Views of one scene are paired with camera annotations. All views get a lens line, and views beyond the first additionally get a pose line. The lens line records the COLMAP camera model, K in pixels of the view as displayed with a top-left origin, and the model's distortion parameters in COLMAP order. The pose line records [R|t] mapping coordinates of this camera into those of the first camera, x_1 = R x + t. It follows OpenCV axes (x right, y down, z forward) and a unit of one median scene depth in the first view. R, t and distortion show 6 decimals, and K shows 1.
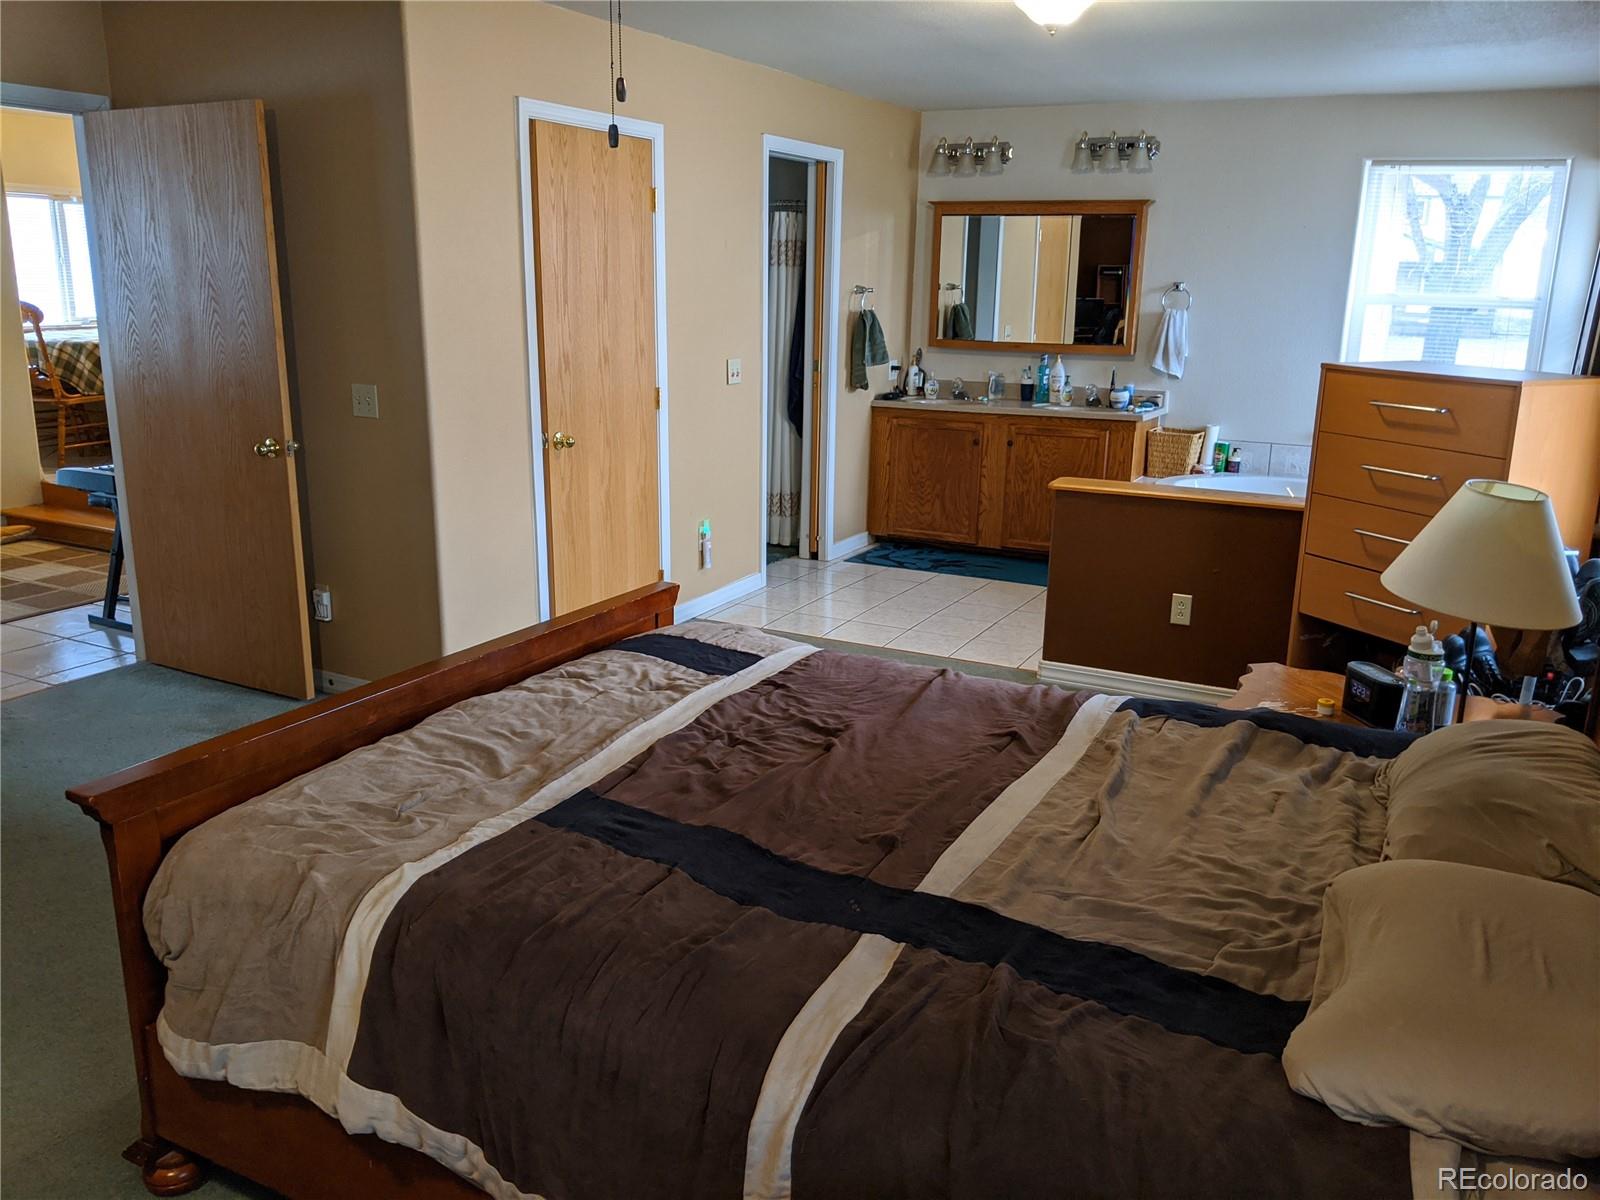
lens RADIAL K [[1278.2, 0, 758.3], [0, 1278.2, 614.2], [0, 0, 1]] dist [0.067278, -0.114048]
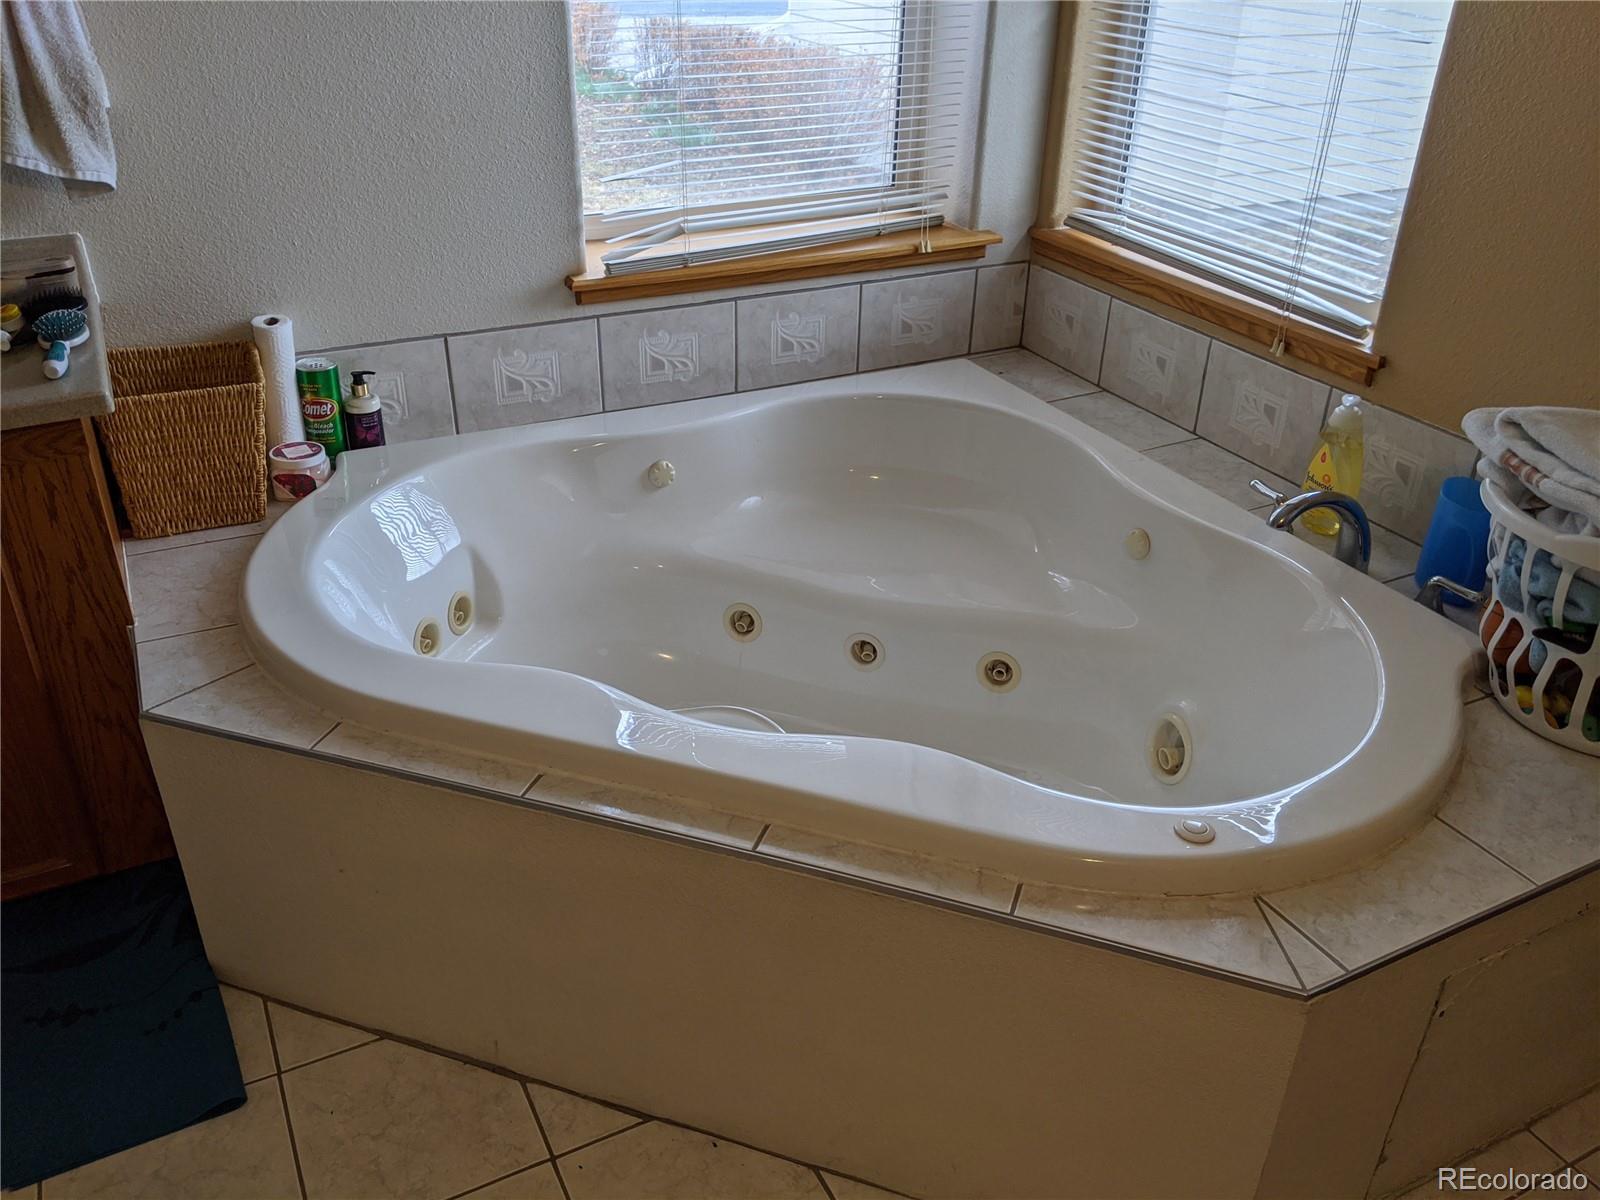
lens RADIAL K [[1278.2, 0, 788.1], [0, 1278.2, 604.9], [0, 0, 1]] dist [0.067278, -0.114048]
pose [[0.566512, -0.414003, 0.712507, 0.164648], [0.213287, 0.908839, 0.358499, -0.166733], [-0.795973, -0.051125, 0.603169, 0.685734]]
